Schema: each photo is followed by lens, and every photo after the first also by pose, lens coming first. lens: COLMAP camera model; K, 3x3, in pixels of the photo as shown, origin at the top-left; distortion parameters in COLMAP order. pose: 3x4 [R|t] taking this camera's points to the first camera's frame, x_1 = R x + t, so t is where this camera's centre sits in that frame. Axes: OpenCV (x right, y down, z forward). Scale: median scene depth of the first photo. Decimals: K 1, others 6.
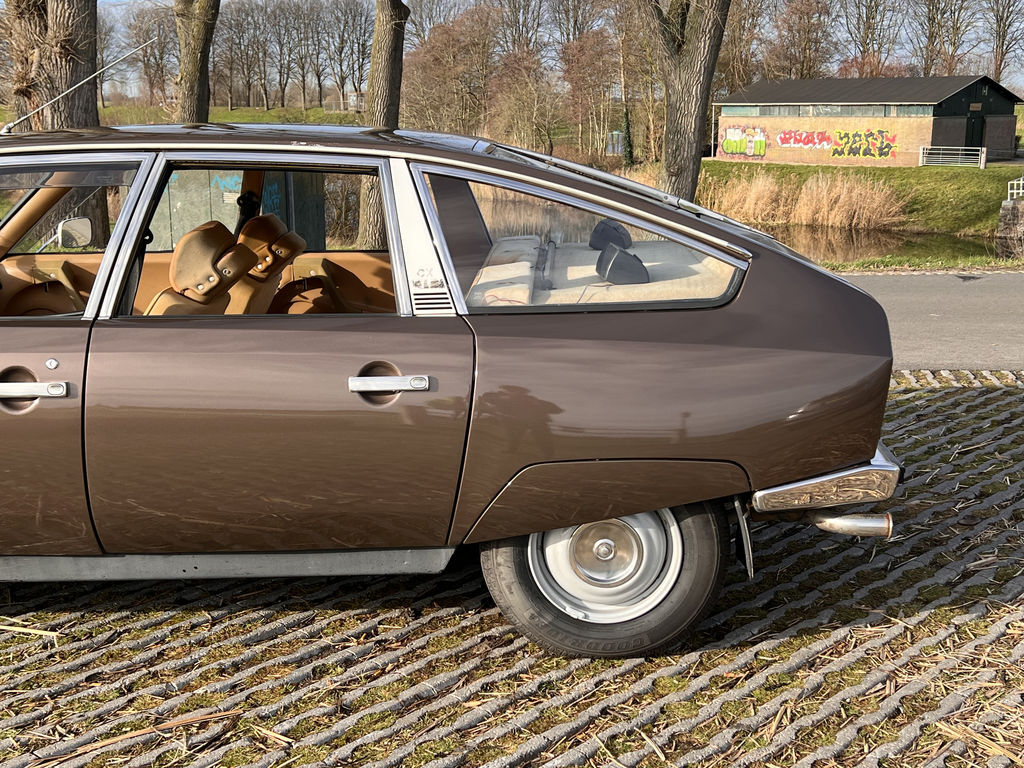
lens RADIAL K [[1300.1, 0, 512.0], [0, 1300.1, 384.0], [0, 0, 1]] dist [-0.007425, -0.037217]
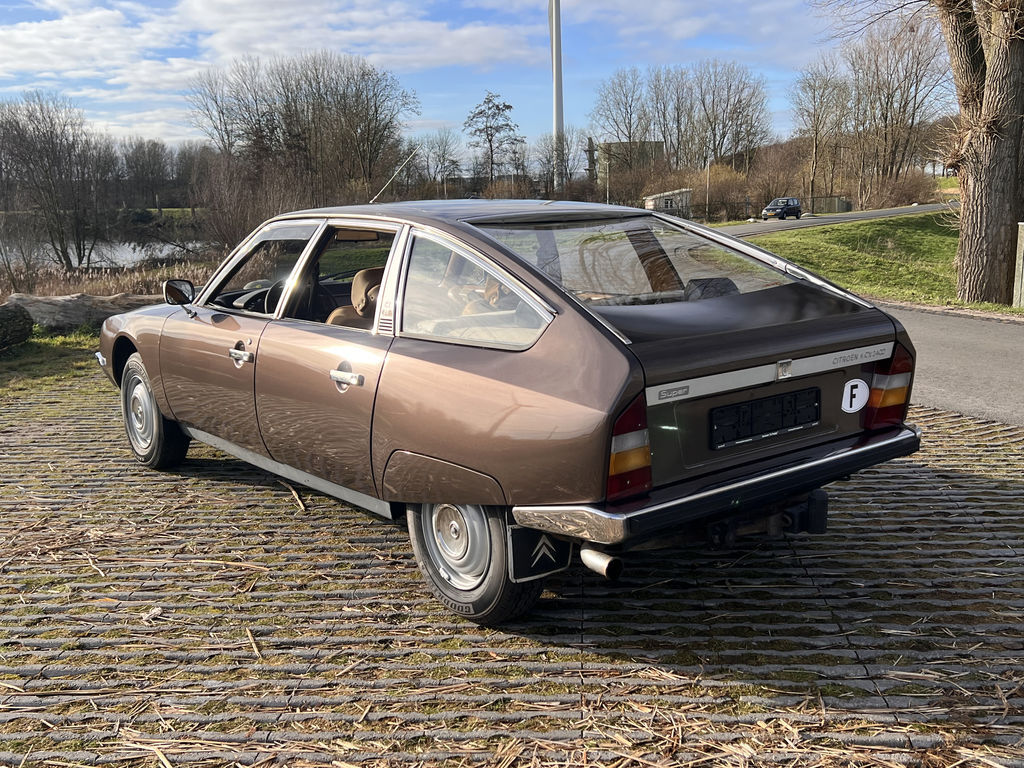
lens RADIAL K [[1025.9, 0, 512.0], [0, 1025.9, 384.0], [0, 0, 1]] dist [0.111311, -0.223528]
pose [[0.616316, 0.128089, -0.777012, 0.157676], [-0.139469, 0.988840, 0.052384, -0.013601], [0.775051, 0.076084, 0.627302, 0.071140]]
